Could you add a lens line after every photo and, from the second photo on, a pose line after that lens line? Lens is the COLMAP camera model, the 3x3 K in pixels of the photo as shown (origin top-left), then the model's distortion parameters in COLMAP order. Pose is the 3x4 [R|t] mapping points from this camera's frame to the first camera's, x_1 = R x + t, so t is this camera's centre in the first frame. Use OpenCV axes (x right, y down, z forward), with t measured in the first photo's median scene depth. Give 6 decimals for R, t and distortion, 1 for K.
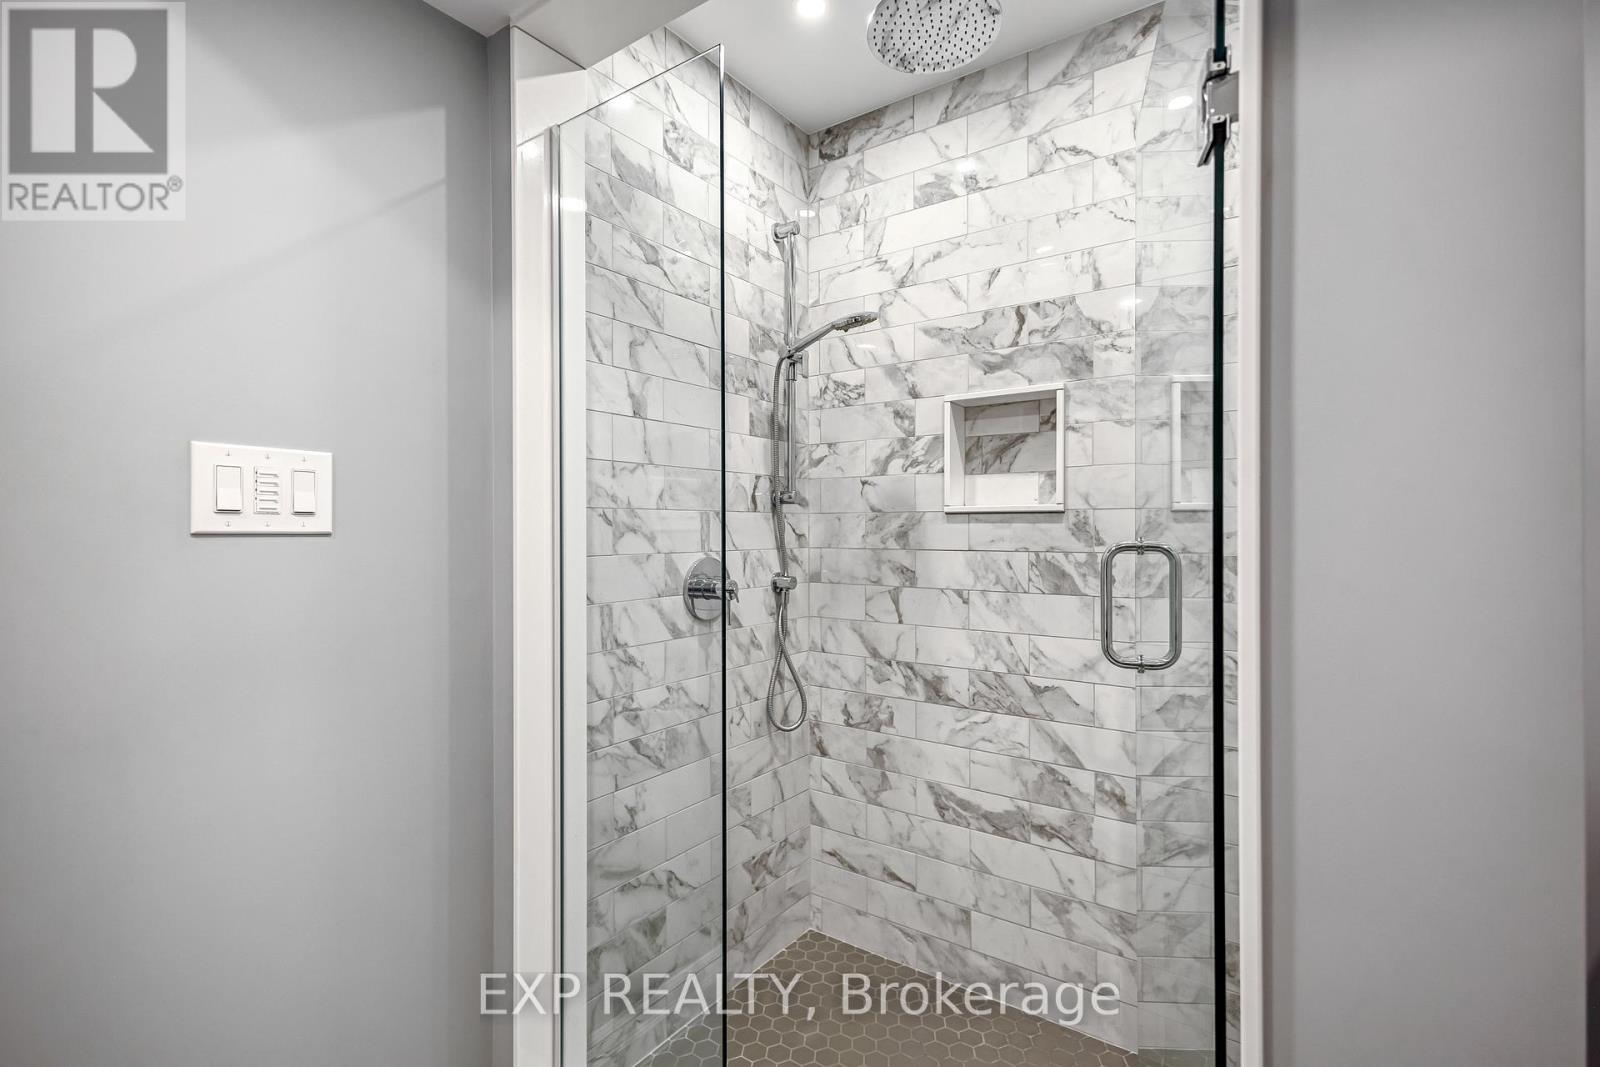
lens RADIAL K [[741.9, 0, 800.1], [0, 741.9, 529.9], [0, 0, 1]] dist [0.016257, -0.003942]
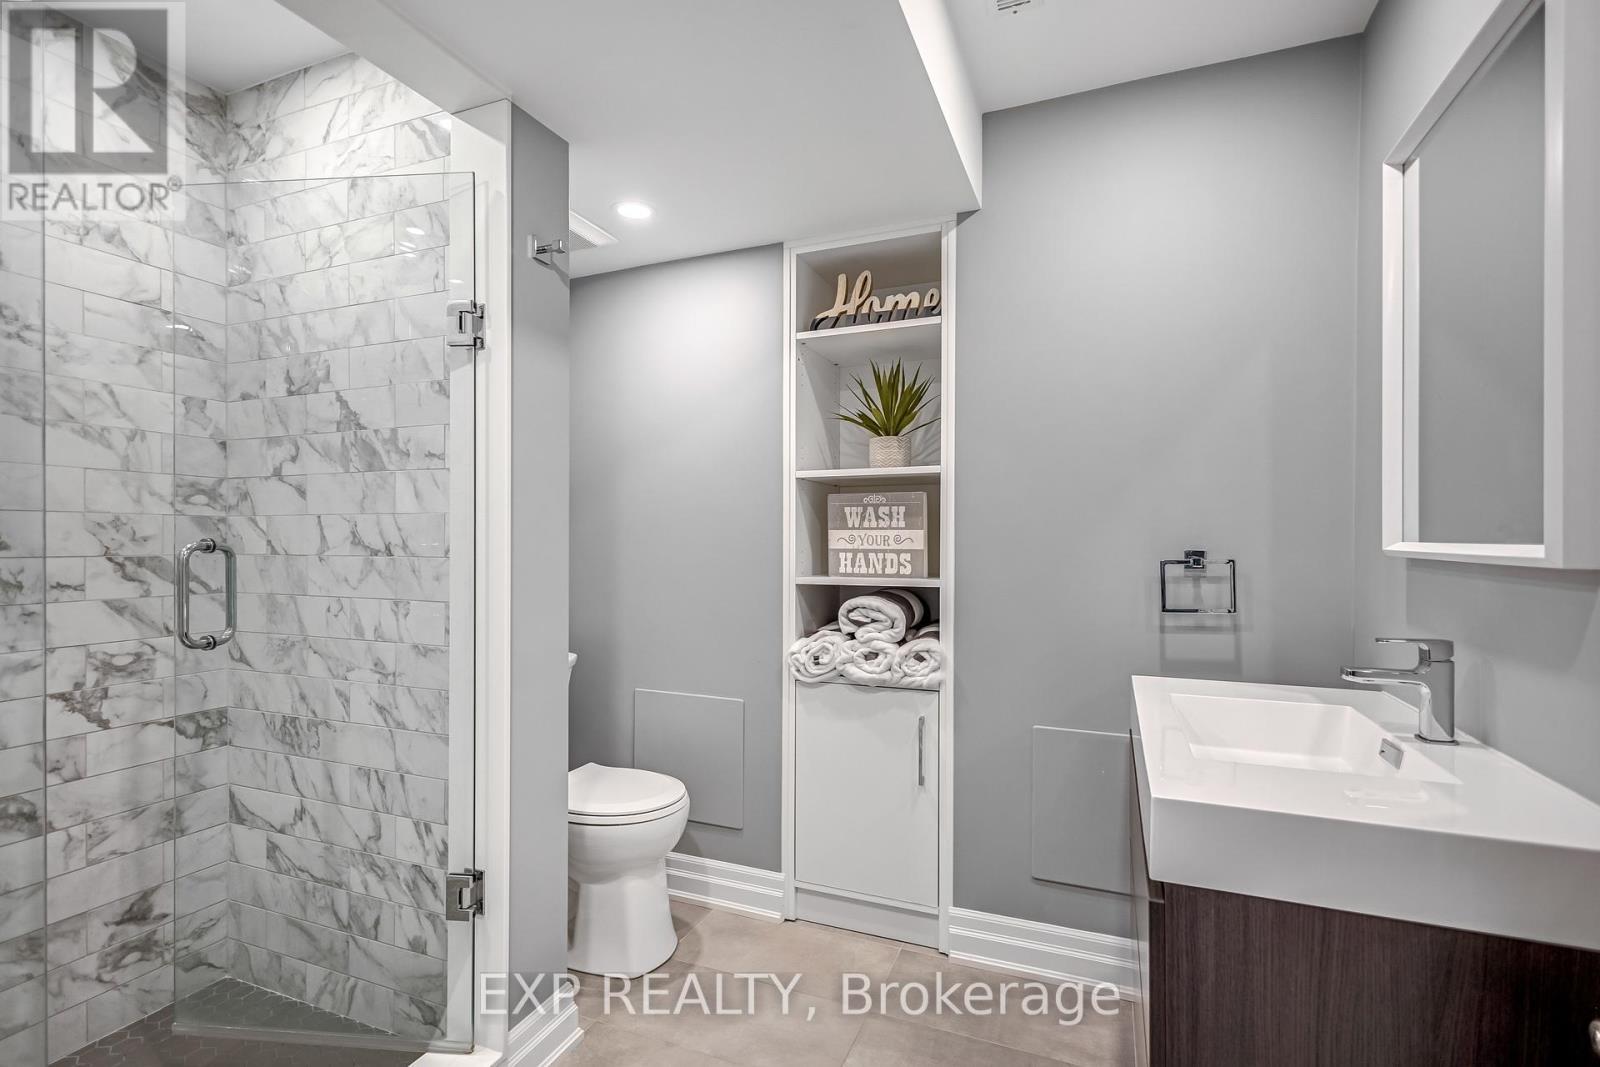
lens RADIAL K [[741.9, 0, 800.8], [0, 741.9, 535.3], [0, 0, 1]] dist [0.016257, -0.003942]
pose [[-0.227690, 0.000758, 0.973733, -0.725059], [-0.003561, 0.999992, -0.001611, 0.000834], [-0.973727, -0.003835, -0.227685, 0.259086]]
